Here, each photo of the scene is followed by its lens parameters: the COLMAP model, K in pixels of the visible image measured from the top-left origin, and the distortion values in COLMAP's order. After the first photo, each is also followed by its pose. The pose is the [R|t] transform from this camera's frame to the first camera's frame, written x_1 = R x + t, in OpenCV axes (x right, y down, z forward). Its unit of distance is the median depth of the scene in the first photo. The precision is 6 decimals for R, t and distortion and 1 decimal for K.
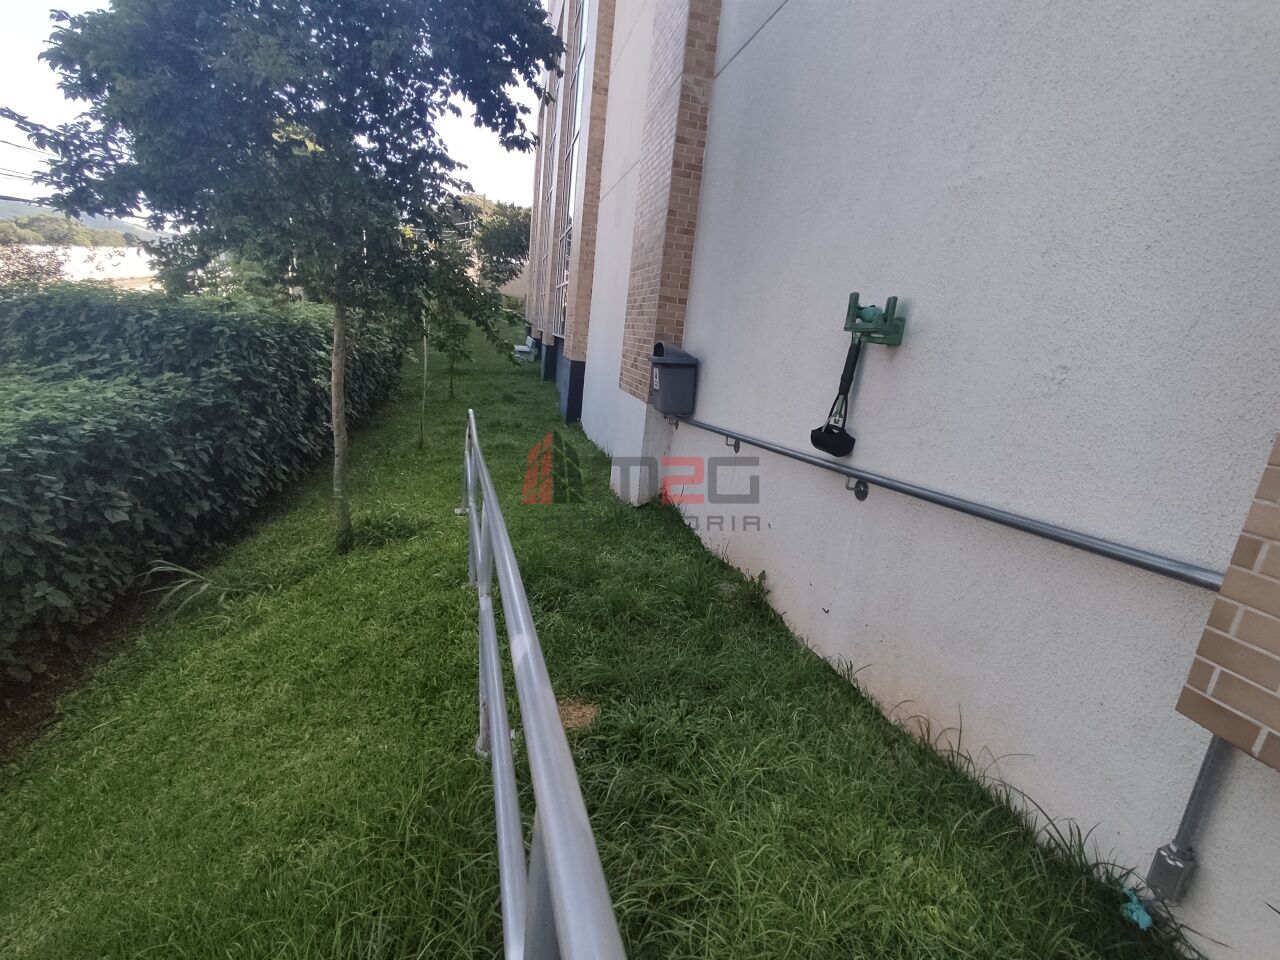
lens RADIAL K [[587.1, 0, 640.7], [0, 587.1, 476.3], [0, 0, 1]] dist [-0.002525, -0.000215]
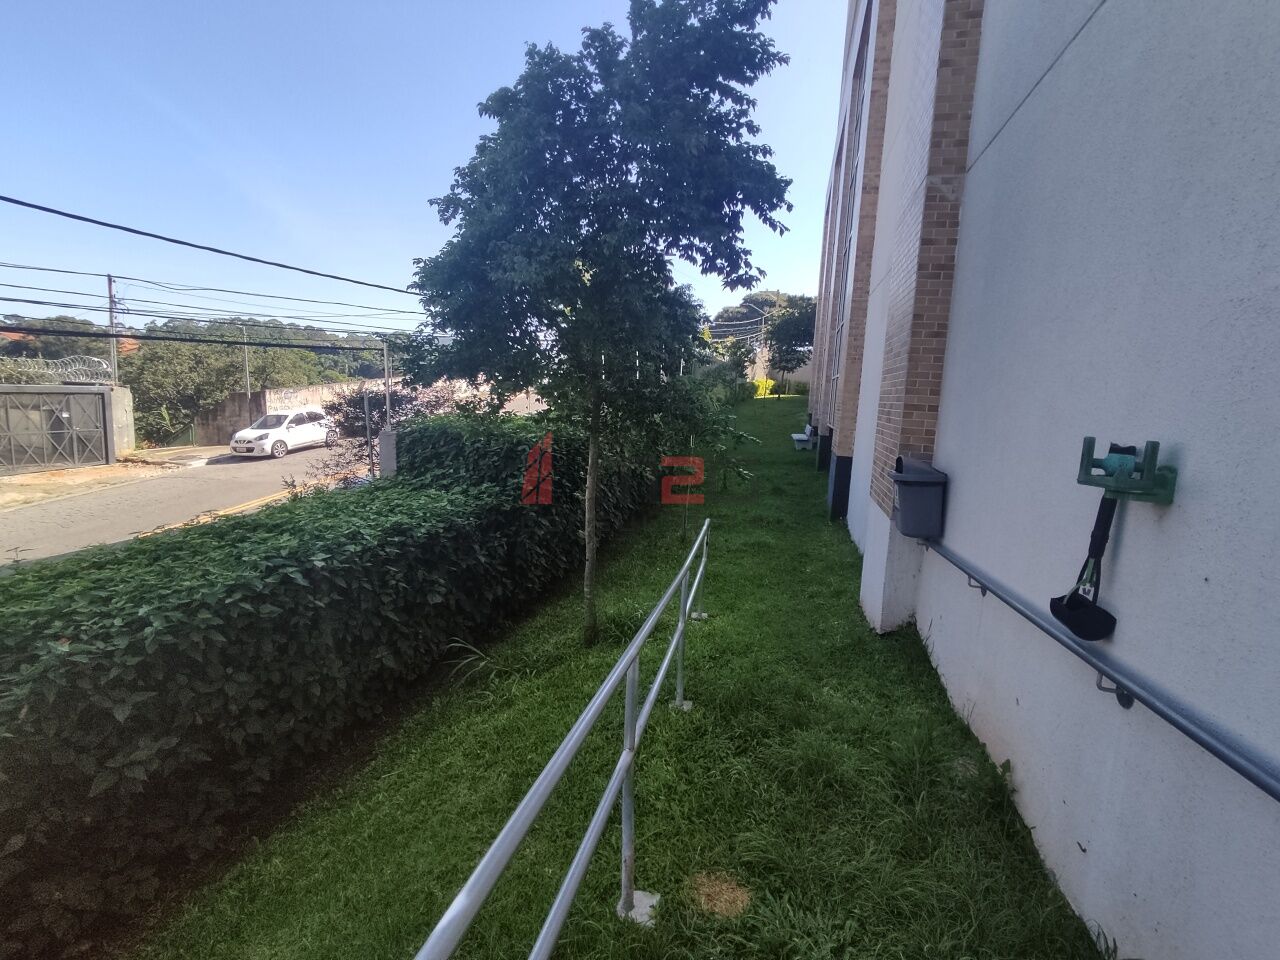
lens RADIAL K [[587.5, 0, 645.3], [0, 587.5, 475.0], [0, 0, 1]] dist [-0.000349, -0.001574]
pose [[0.885909, 0.003039, -0.463849, 0.106903], [-0.064915, 0.990950, -0.117489, -0.069658], [0.459295, 0.134195, 0.878089, 0.027338]]
